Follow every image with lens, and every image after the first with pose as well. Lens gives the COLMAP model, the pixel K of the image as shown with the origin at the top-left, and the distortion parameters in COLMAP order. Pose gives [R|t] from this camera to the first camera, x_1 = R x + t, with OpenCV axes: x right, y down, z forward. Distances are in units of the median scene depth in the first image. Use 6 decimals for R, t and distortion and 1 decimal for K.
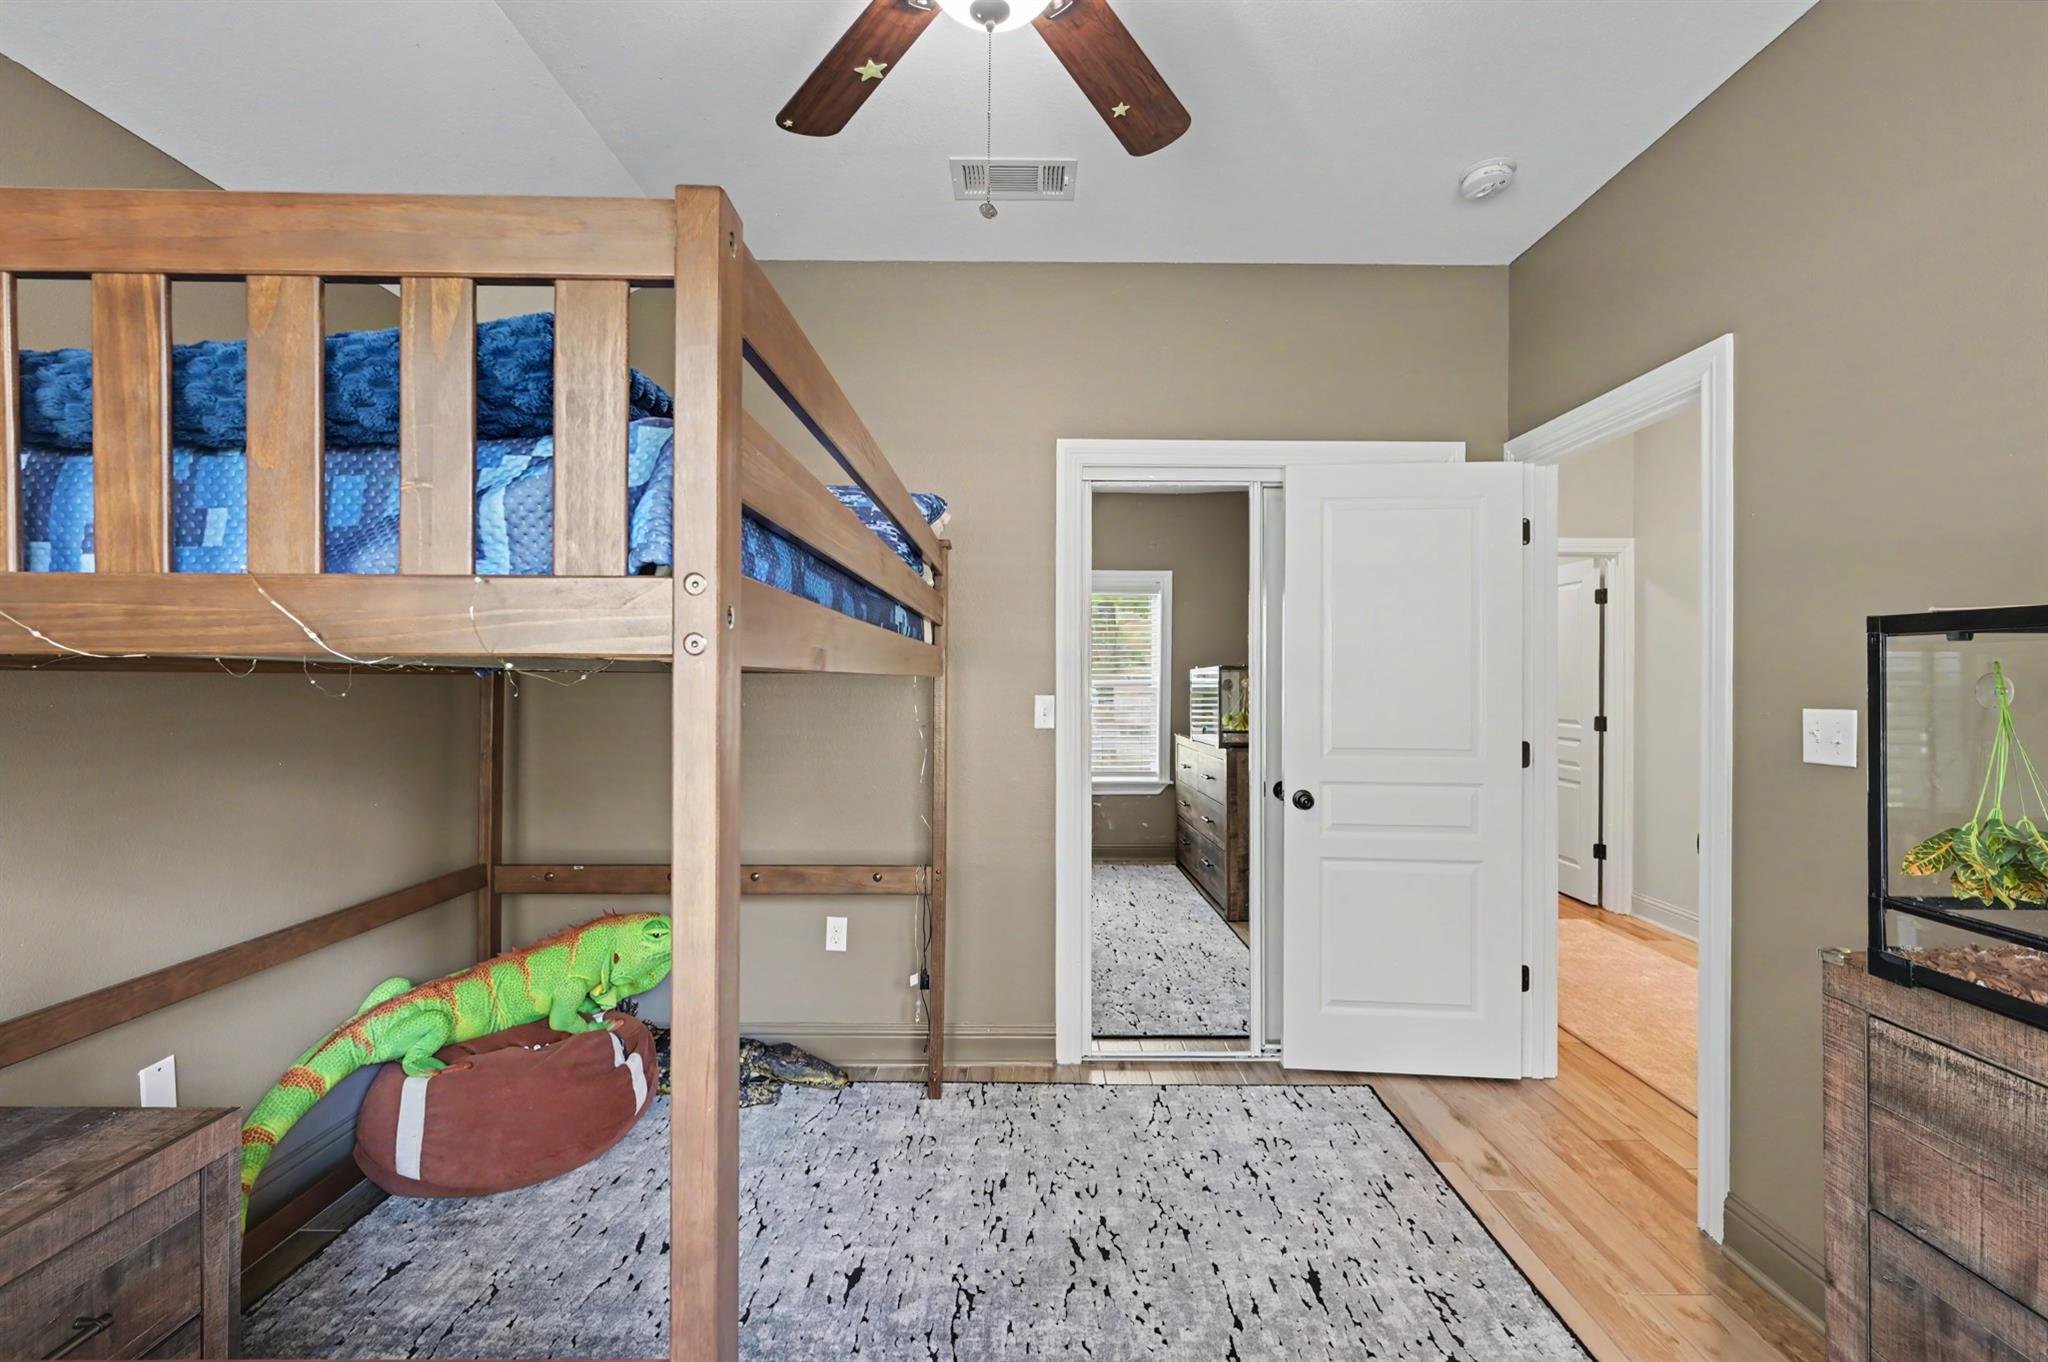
lens RADIAL K [[874.1, 0, 1031.1], [0, 874.1, 690.2], [0, 0, 1]] dist [-0.006498, 0.002653]
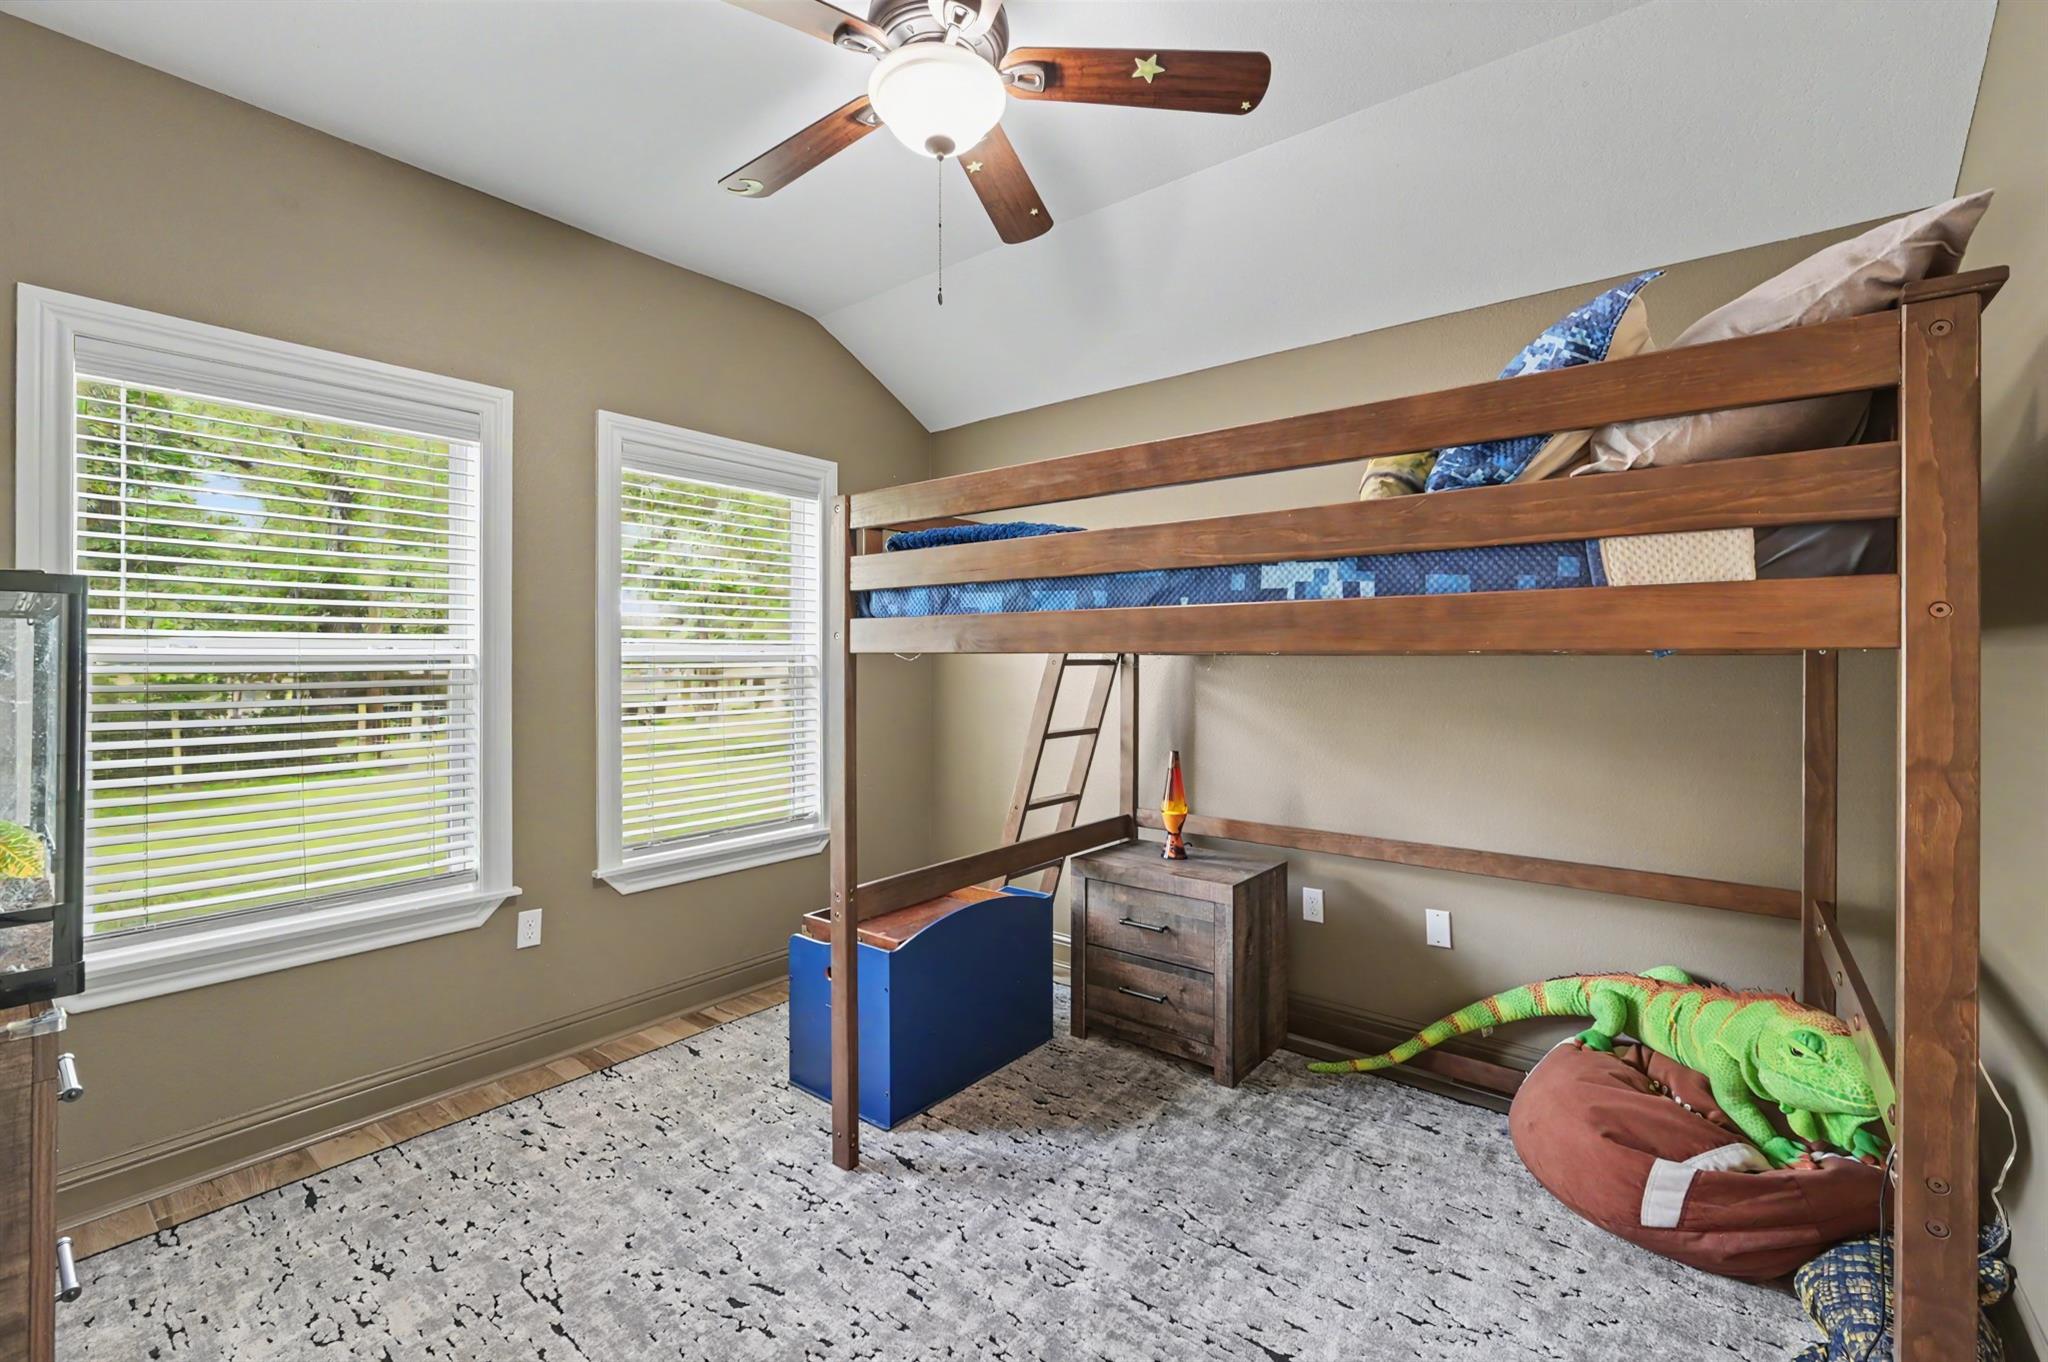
lens RADIAL K [[874.1, 0, 1028.8], [0, 874.1, 666.8], [0, 0, 1]] dist [-0.006498, 0.002653]
pose [[-0.621579, -0.000094, -0.783351, 0.631221], [0.001604, 0.999998, -0.001392, -0.002715], [0.783350, -0.002122, -0.621578, 1.358564]]
